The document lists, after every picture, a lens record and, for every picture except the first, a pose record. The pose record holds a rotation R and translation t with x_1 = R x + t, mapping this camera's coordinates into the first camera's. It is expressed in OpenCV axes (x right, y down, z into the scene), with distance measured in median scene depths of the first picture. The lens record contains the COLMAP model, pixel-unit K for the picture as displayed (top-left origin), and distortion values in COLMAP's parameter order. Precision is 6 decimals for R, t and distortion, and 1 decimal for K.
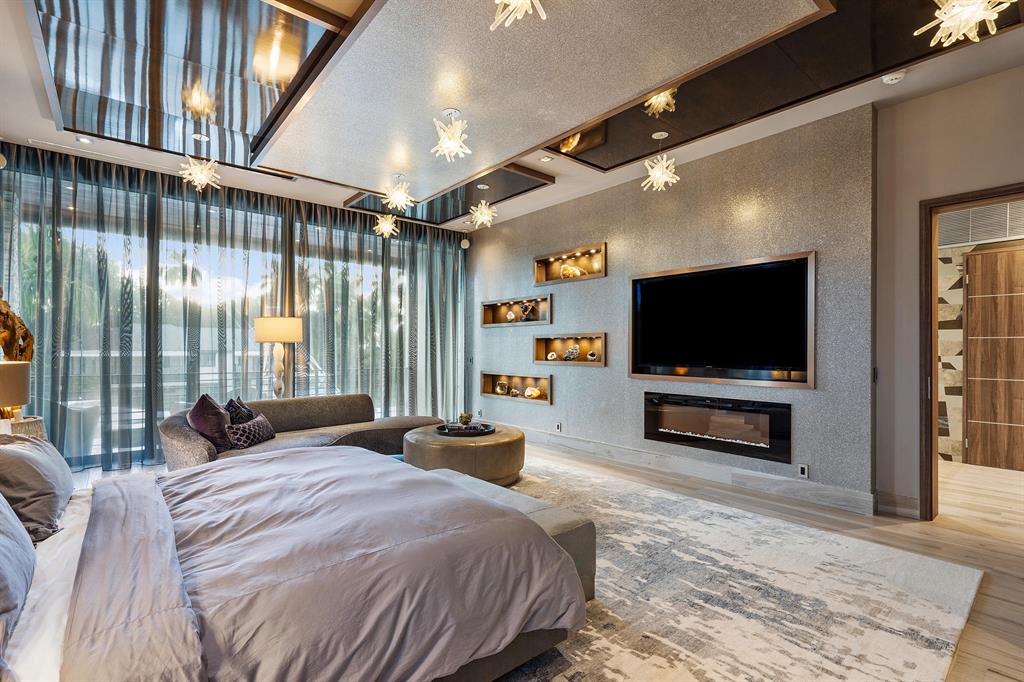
lens RADIAL K [[475.4, 0, 510.6], [0, 475.4, 343.3], [0, 0, 1]] dist [-0.003261, 0.000350]
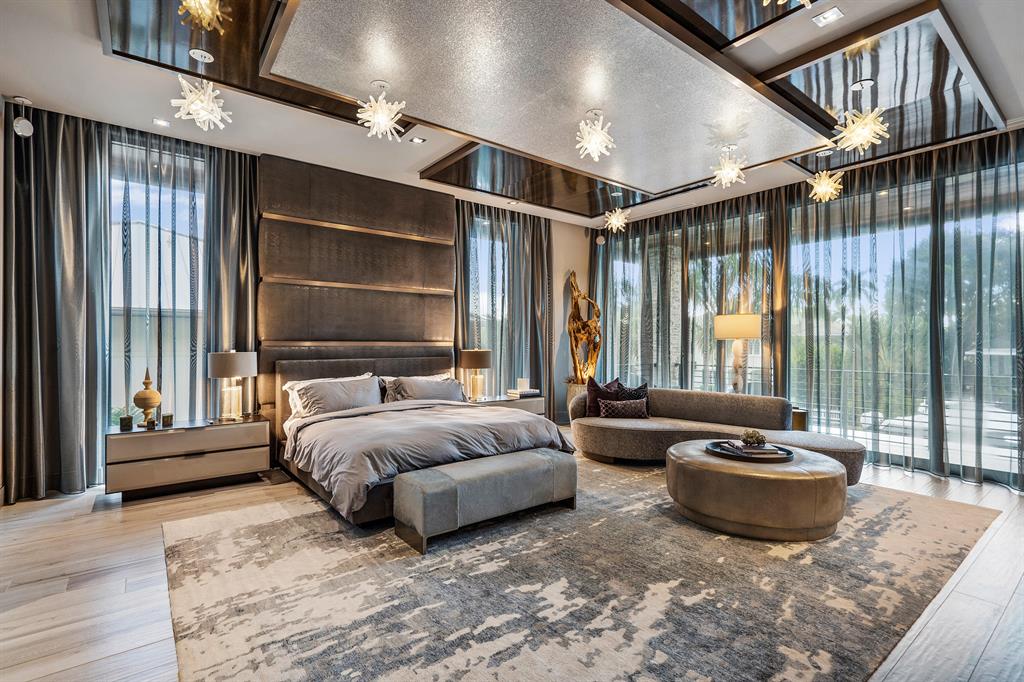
lens RADIAL K [[475.4, 0, 489.3], [0, 475.4, 346.8], [0, 0, 1]] dist [-0.003261, 0.000350]
pose [[-0.062940, 0.003188, -0.998012, 1.158981], [0.009490, 0.999952, 0.002596, 0.013640], [0.997972, -0.009308, -0.062968, 1.071929]]
